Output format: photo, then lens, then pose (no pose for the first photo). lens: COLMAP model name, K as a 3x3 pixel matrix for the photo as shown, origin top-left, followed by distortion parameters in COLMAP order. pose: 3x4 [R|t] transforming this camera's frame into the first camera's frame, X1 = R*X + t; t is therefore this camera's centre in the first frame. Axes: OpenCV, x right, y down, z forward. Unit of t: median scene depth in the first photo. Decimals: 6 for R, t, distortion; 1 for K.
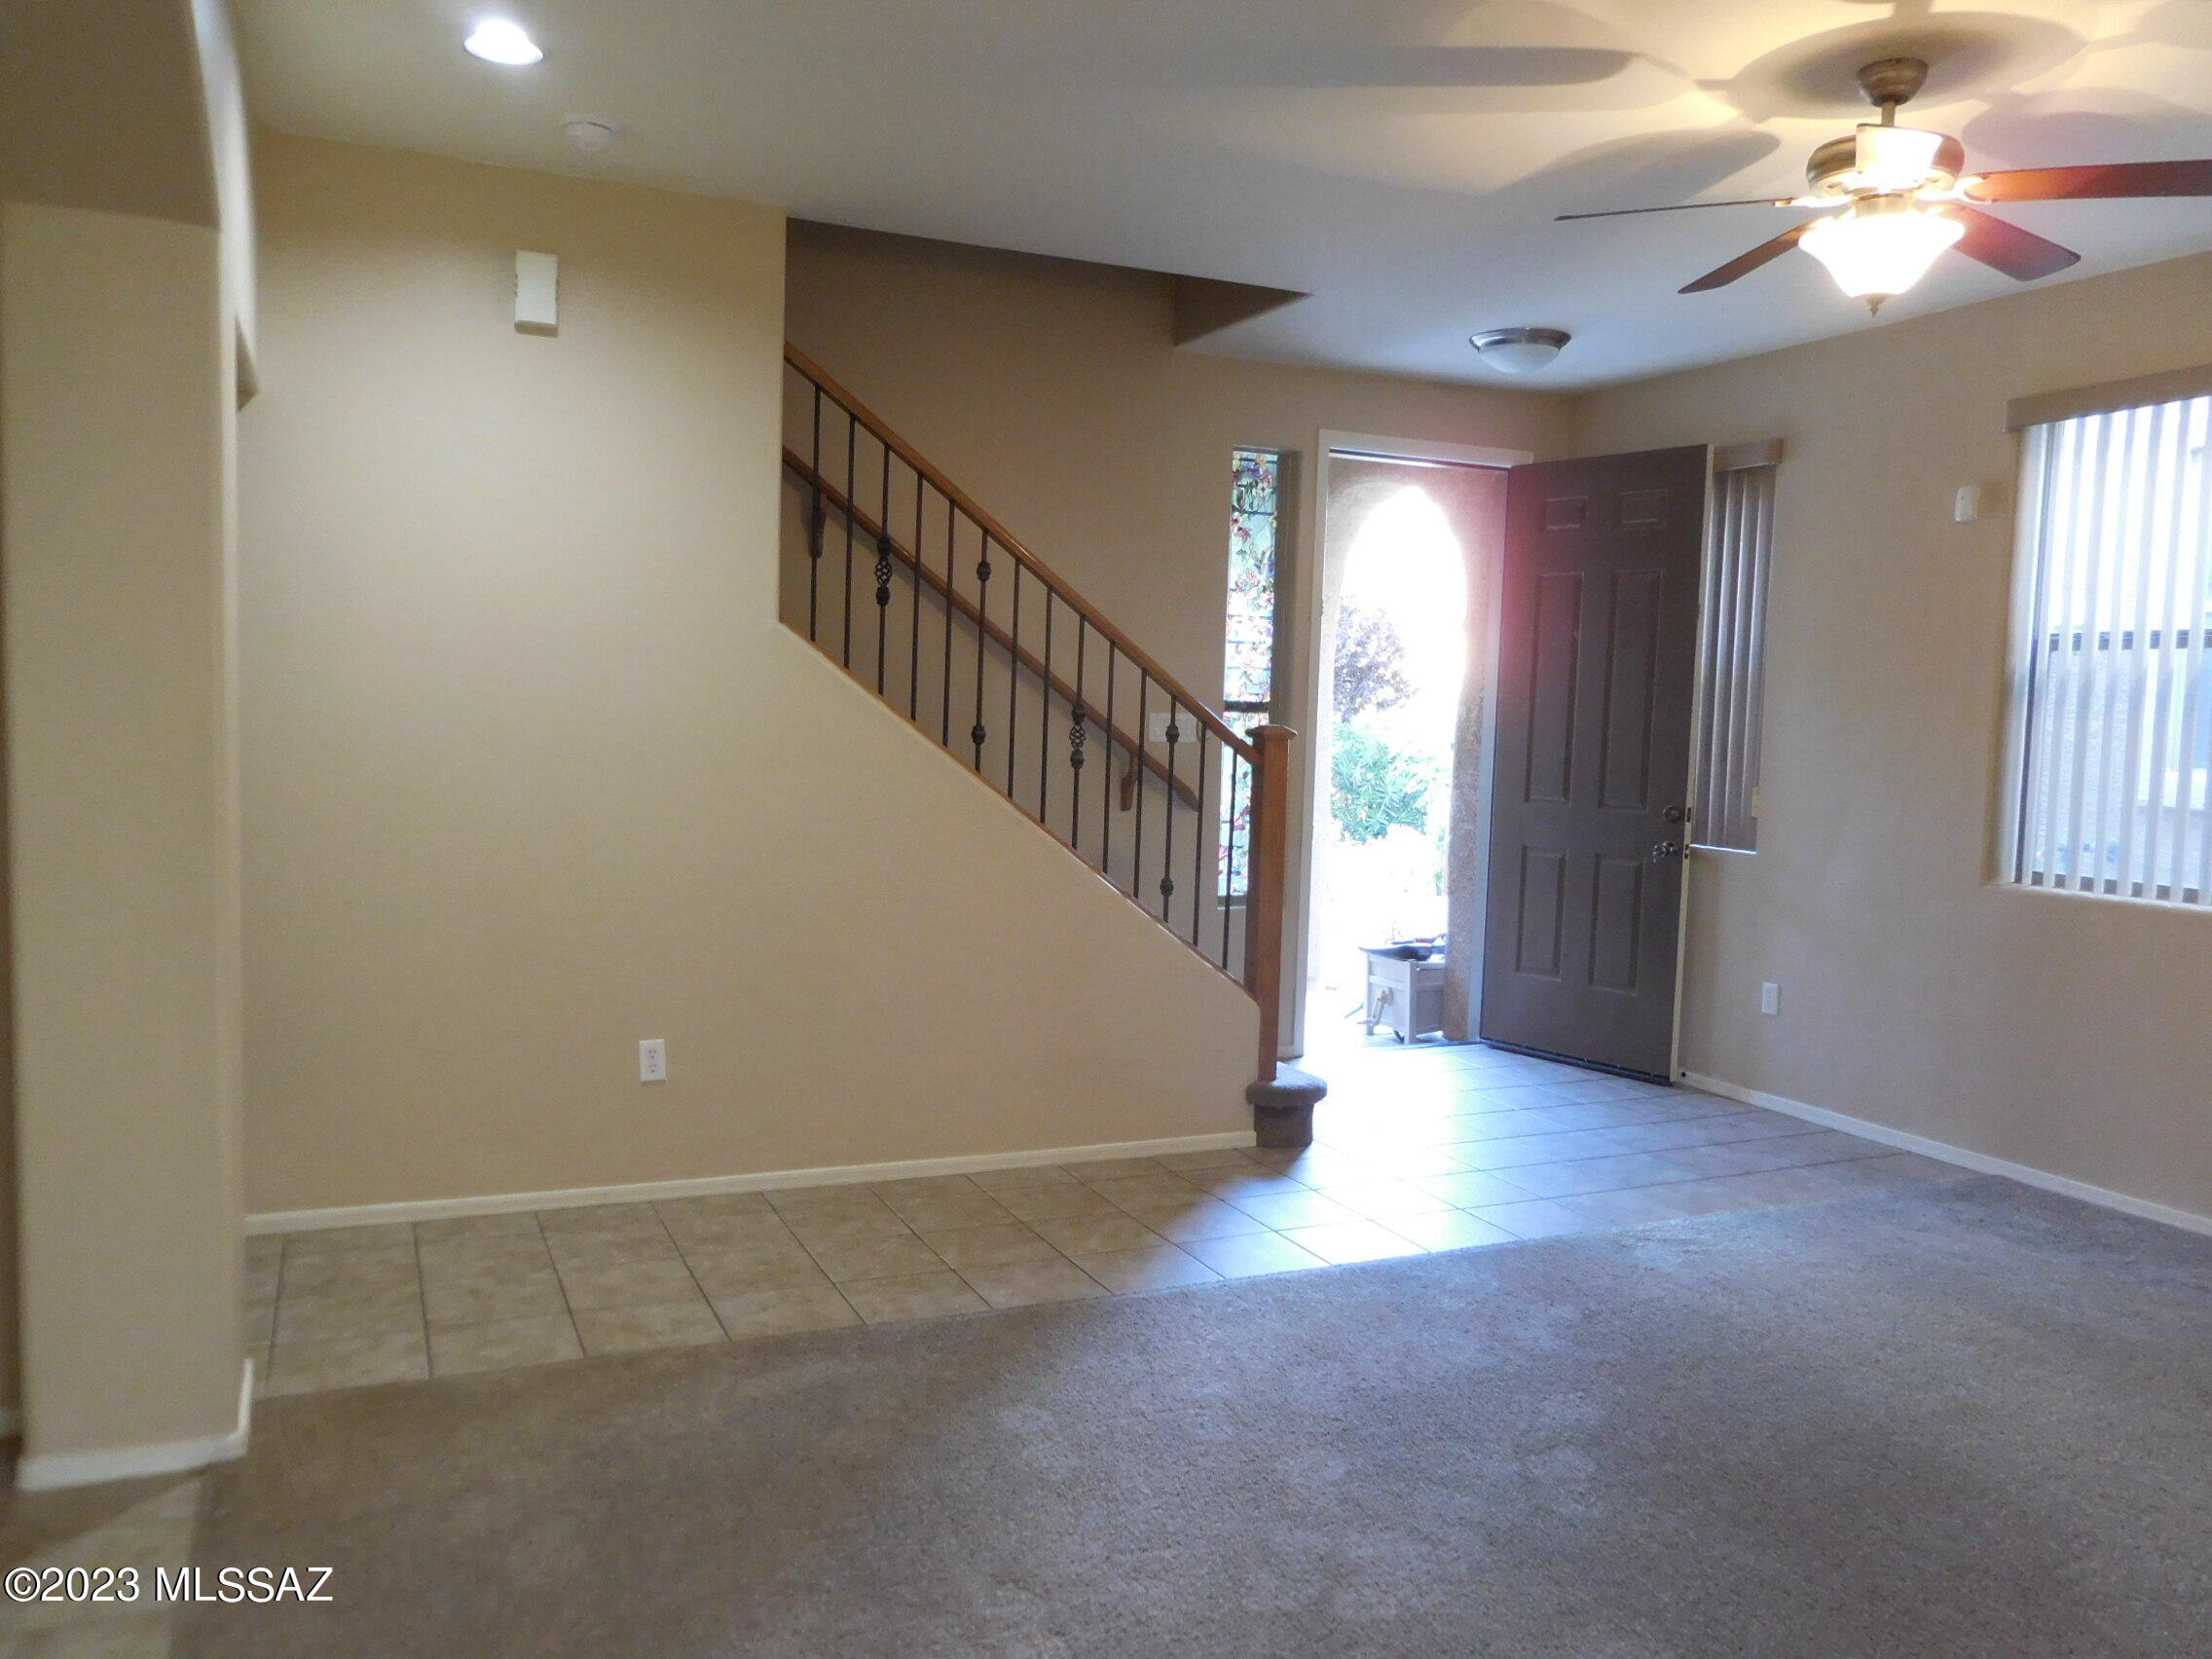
lens RADIAL K [[1678.1, 0, 1111.2], [0, 1678.1, 824.6], [0, 0, 1]] dist [-0.016153, 0.012370]
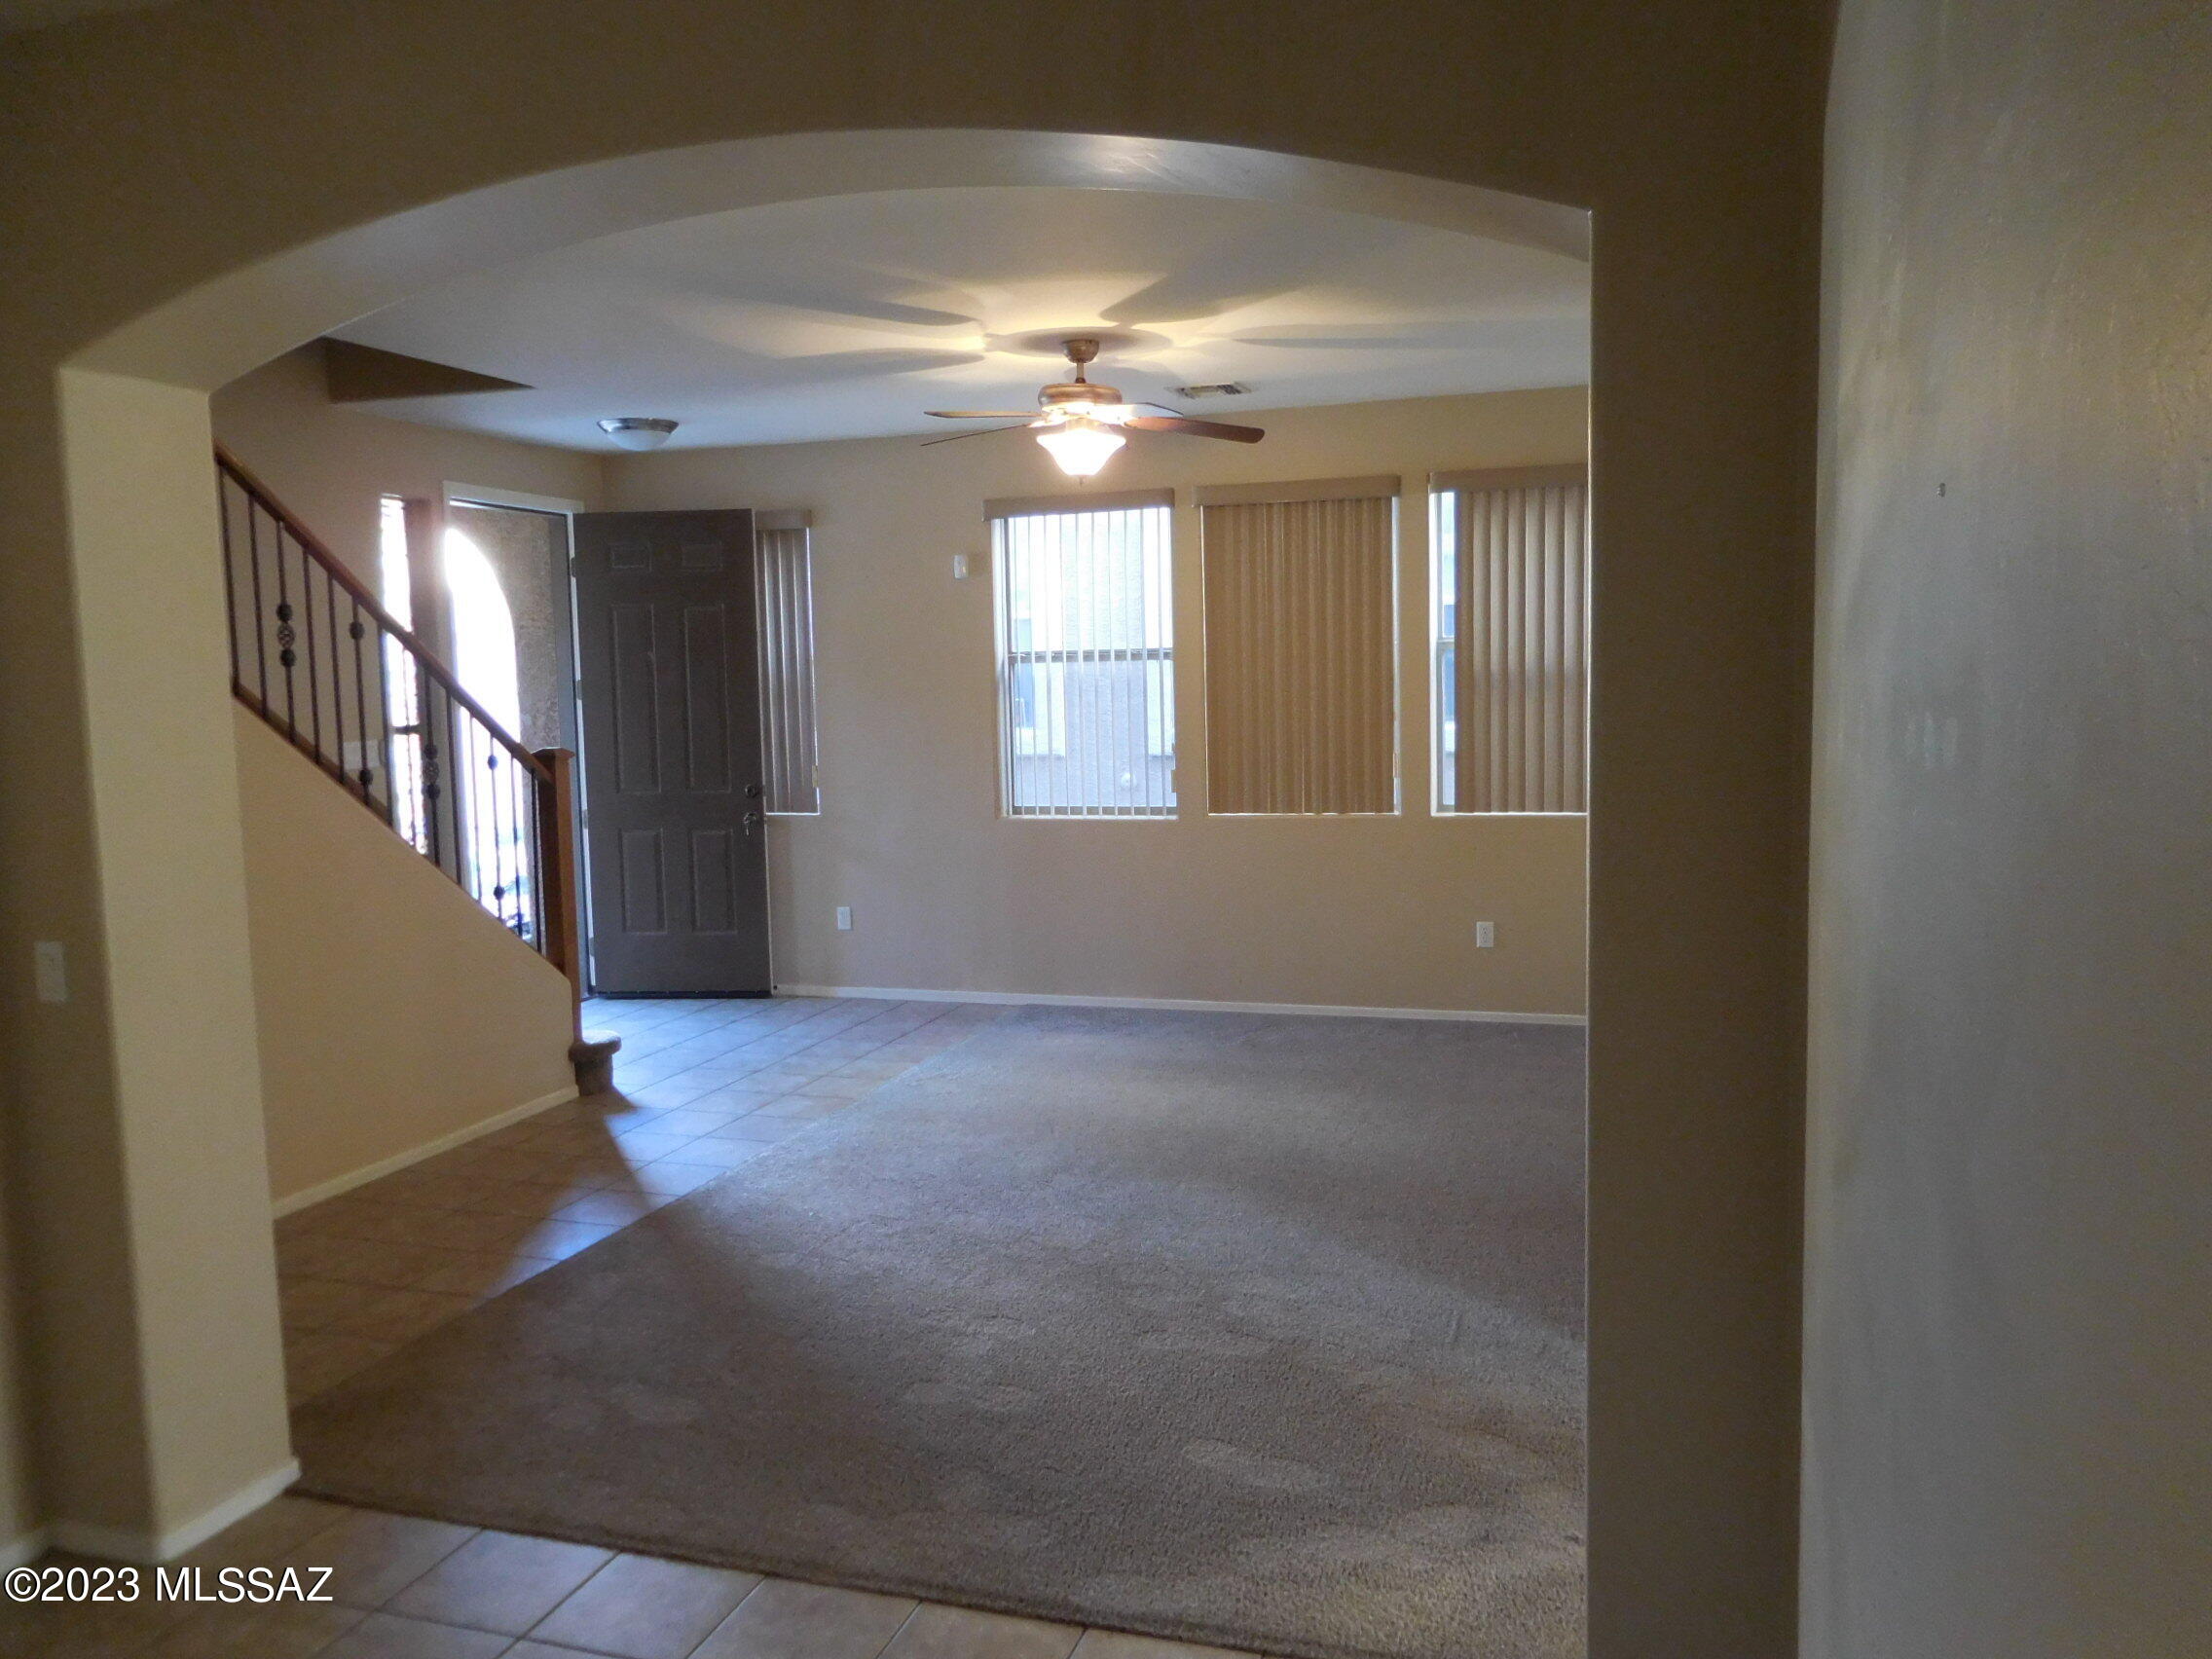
lens RADIAL K [[1678.1, 0, 1094.3], [0, 1678.1, 831.6], [0, 0, 1]] dist [-0.016153, 0.012370]
pose [[0.671545, -0.111367, 0.732547, -0.480225], [0.091087, 0.993550, 0.067544, -0.042133], [-0.735344, 0.021367, 0.677357, -0.088695]]
